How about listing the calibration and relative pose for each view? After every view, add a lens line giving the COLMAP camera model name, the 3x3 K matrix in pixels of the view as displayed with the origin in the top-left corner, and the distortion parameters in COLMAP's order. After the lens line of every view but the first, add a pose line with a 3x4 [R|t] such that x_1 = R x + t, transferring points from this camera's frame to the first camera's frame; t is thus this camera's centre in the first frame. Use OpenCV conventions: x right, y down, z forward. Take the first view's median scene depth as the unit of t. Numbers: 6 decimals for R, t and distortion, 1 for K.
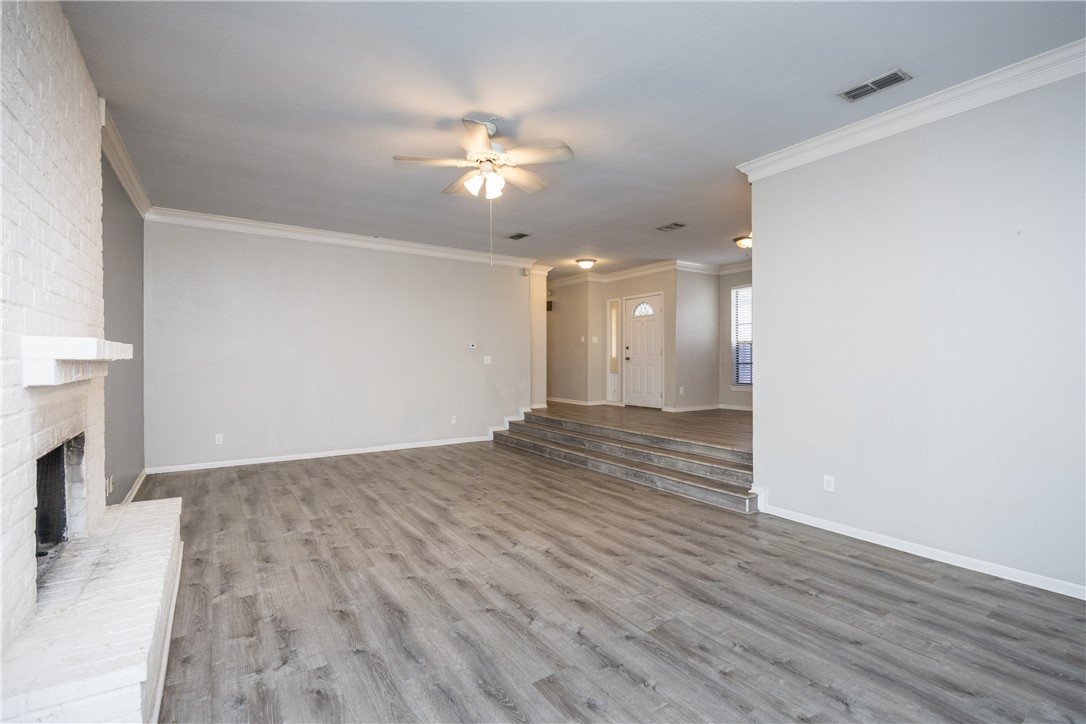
lens RADIAL K [[494.4, 0, 560.2], [0, 494.4, 359.4], [0, 0, 1]] dist [-0.016599, 0.000160]
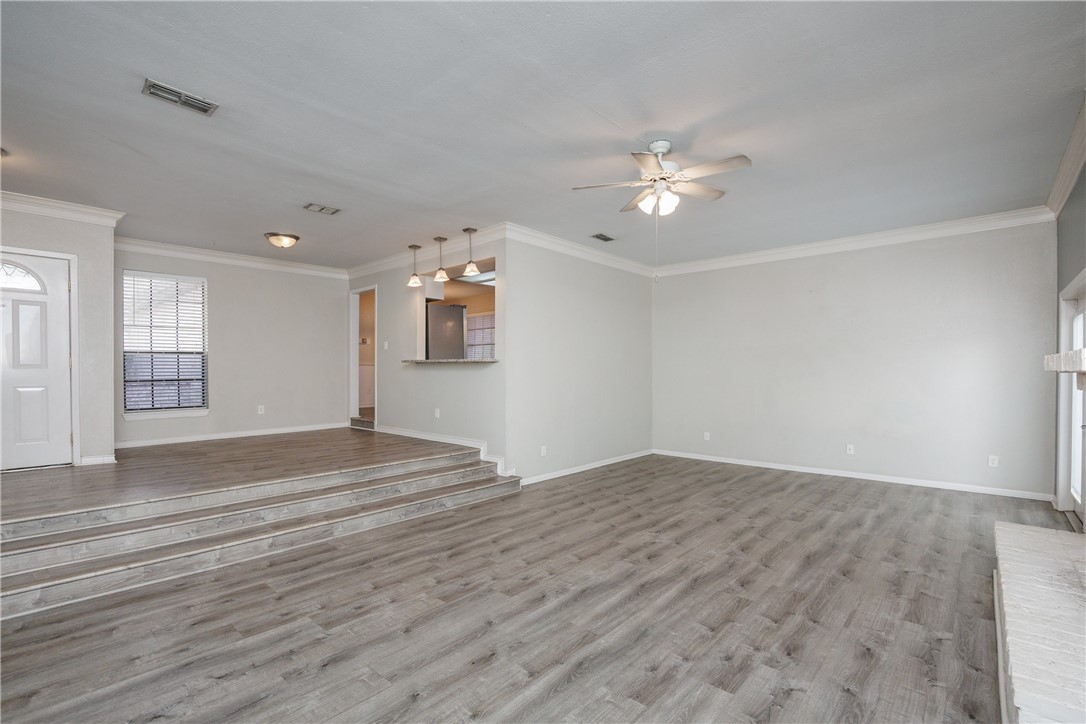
lens RADIAL K [[475.6, 0, 543.0], [0, 475.6, 362.0], [0, 0, 1]] dist [-0.016786, 0.000133]
pose [[-0.208423, 0.023571, 0.977755, -1.090830], [0.006114, 0.999721, -0.022797, -0.000825], [-0.978020, 0.001226, -0.208509, 1.485341]]
